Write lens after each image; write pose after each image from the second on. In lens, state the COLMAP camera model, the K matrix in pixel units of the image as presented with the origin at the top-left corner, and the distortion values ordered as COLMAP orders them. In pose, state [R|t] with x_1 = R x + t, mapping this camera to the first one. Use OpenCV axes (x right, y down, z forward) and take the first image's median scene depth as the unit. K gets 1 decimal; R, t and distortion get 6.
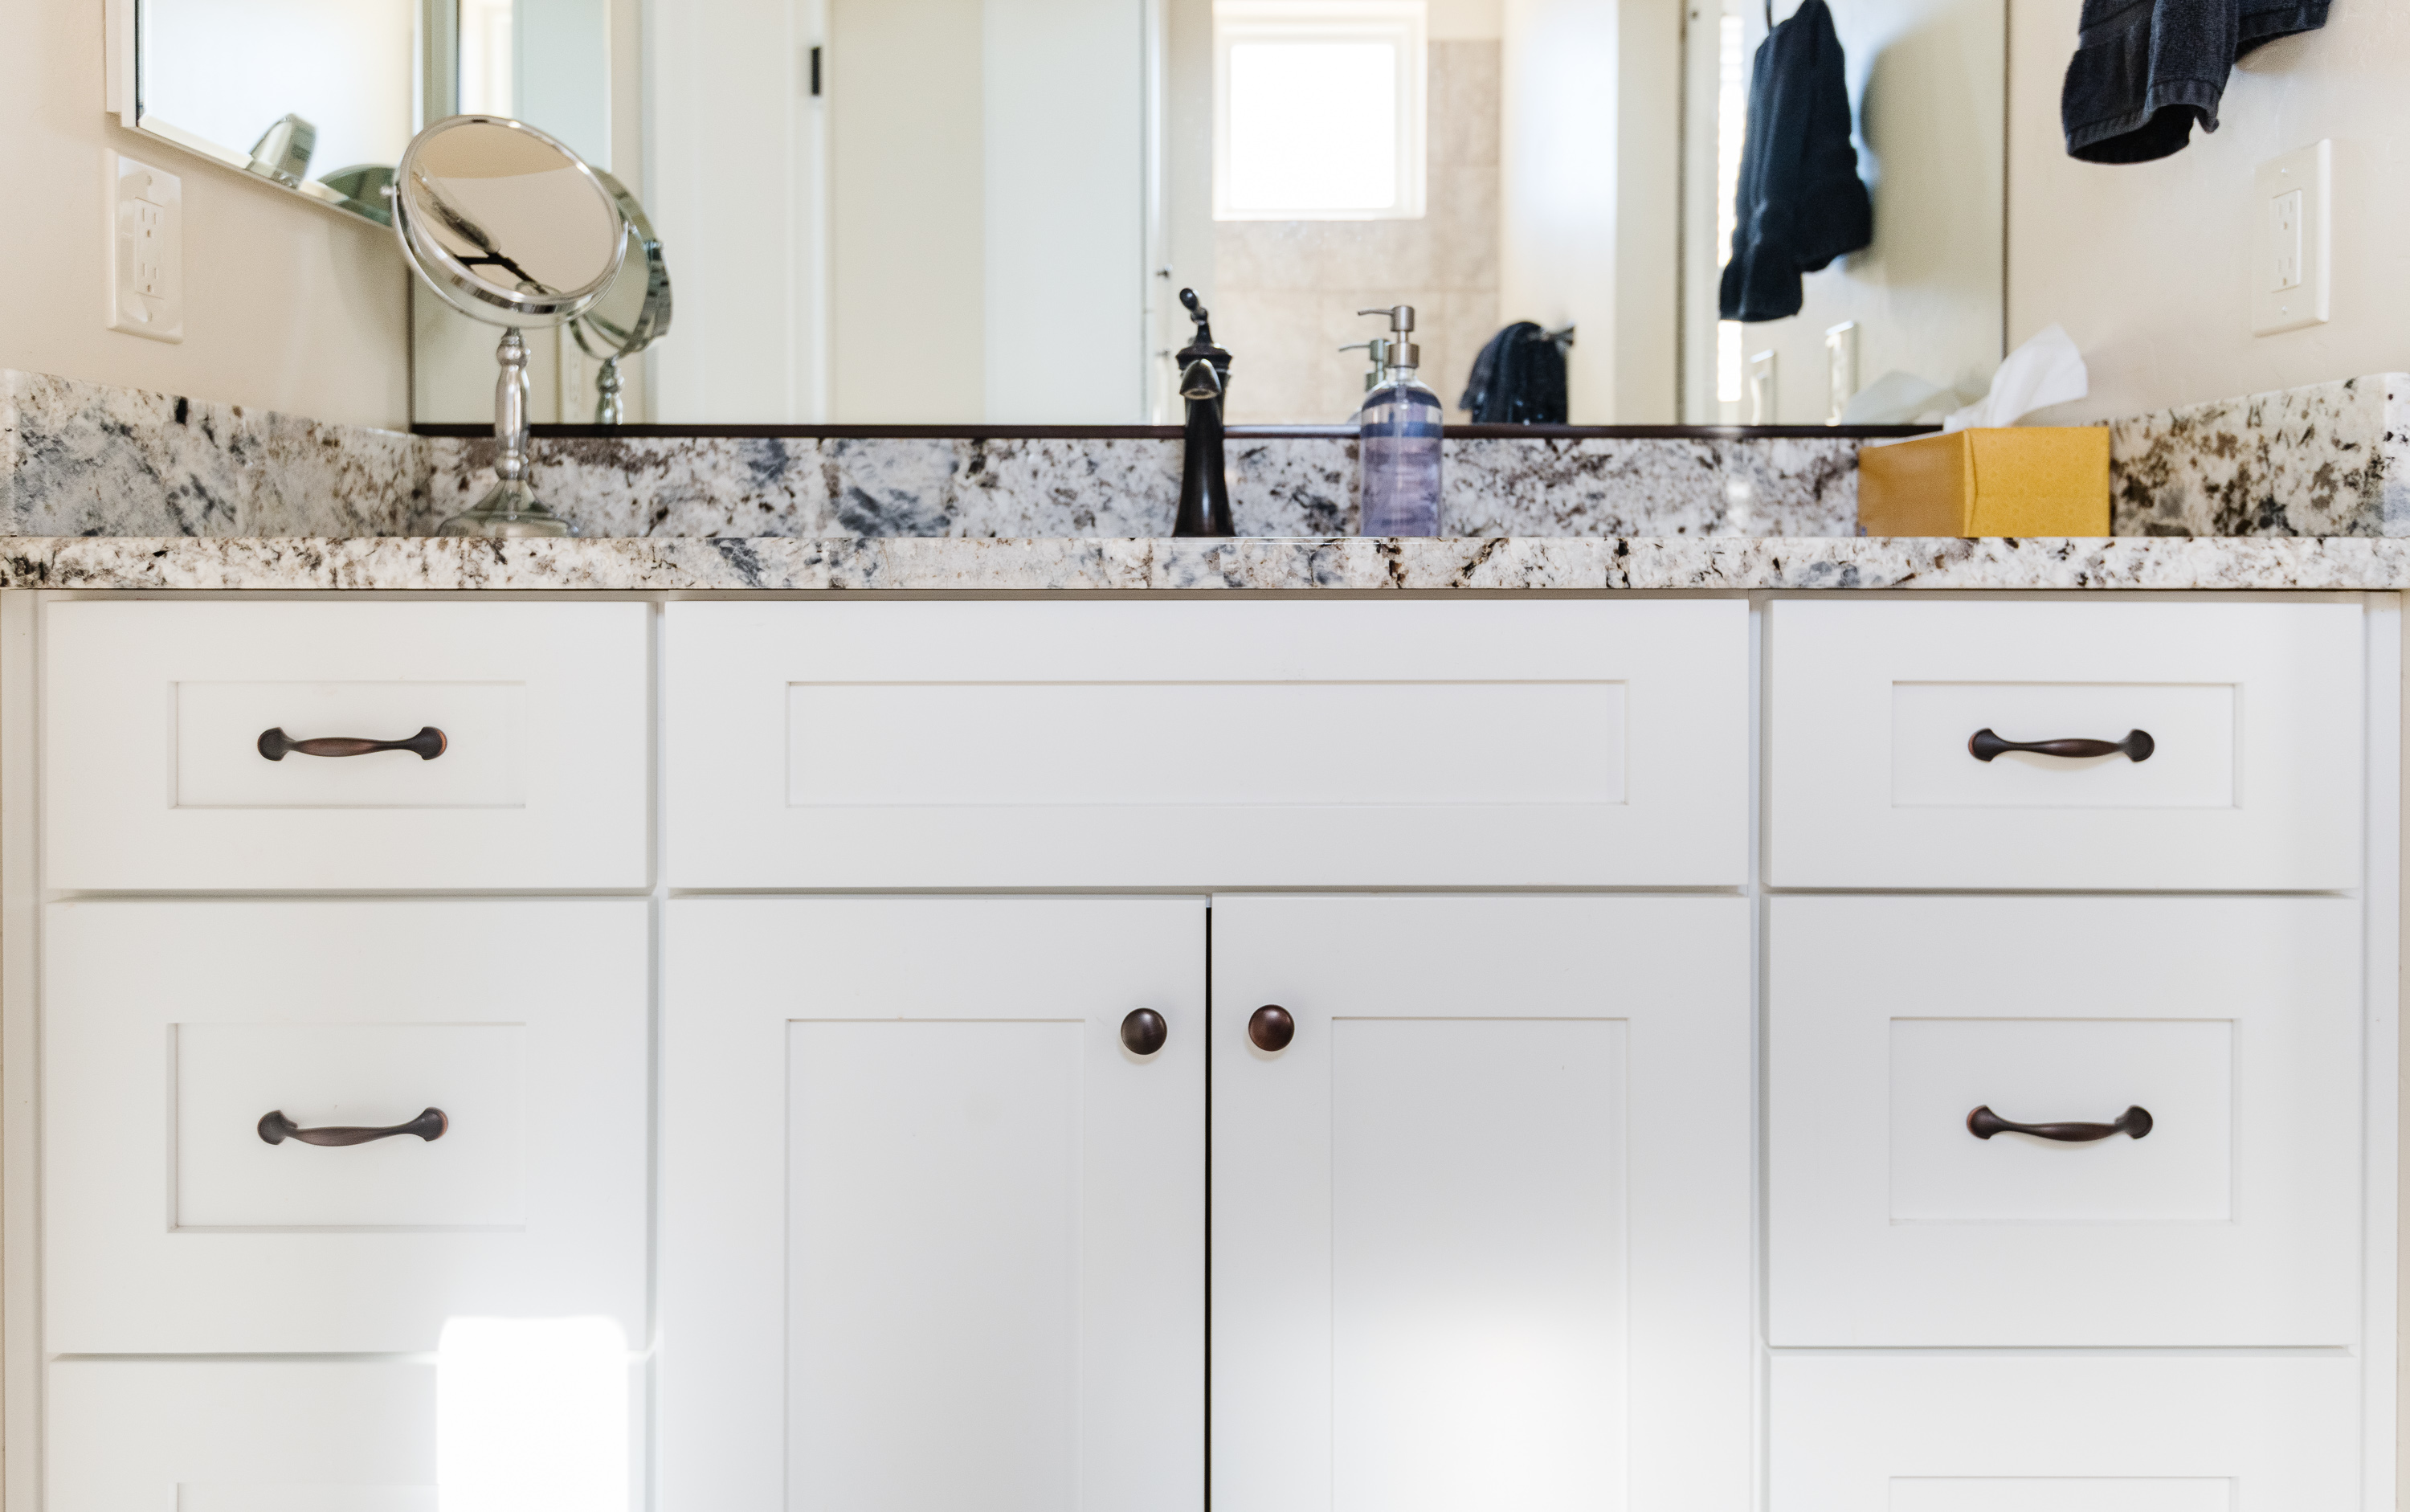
lens RADIAL K [[1694.8, 0, 1204.9], [0, 1694.8, 600.2], [0, 0, 1]] dist [0.030370, -0.004421]
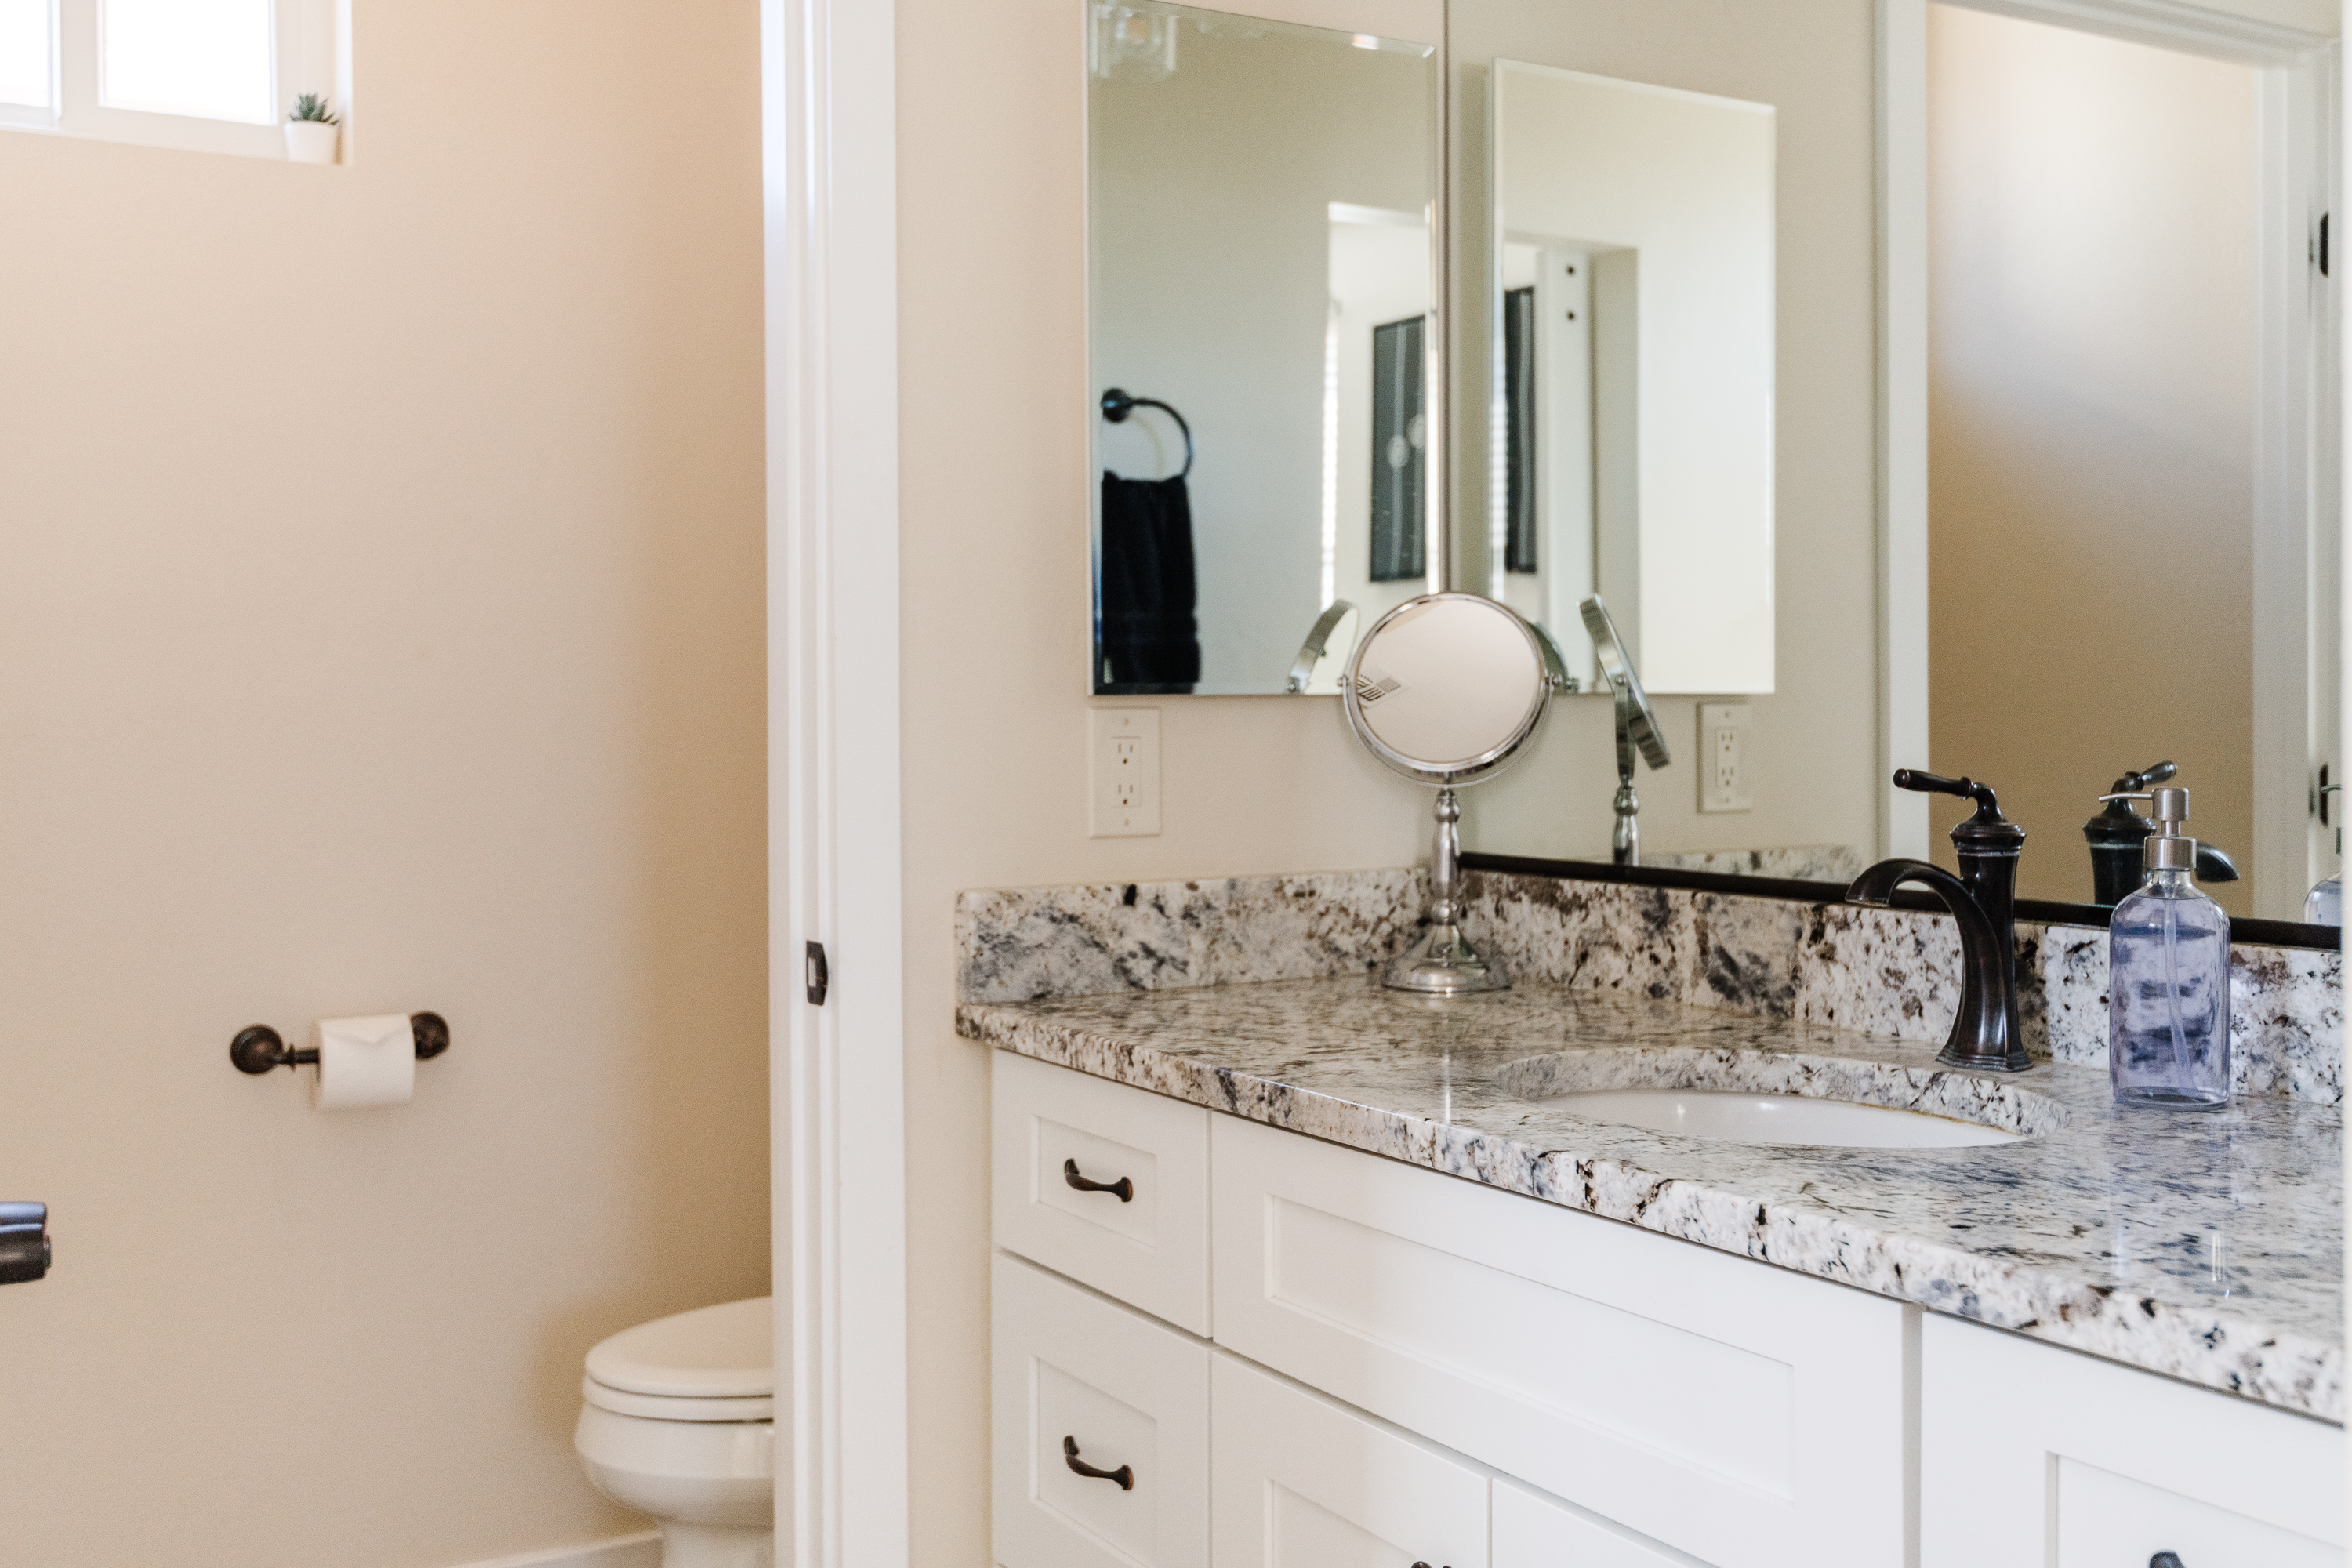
lens RADIAL K [[2335.9, 0, 1148.4], [0, 2335.9, 784.6], [0, 0, 1]] dist [0.014414, 0.007589]
pose [[0.496034, 0.028240, -0.867844, 0.920441], [-0.005568, 0.999554, 0.029344, -0.233660], [0.868285, -0.009724, 0.495970, 0.102436]]
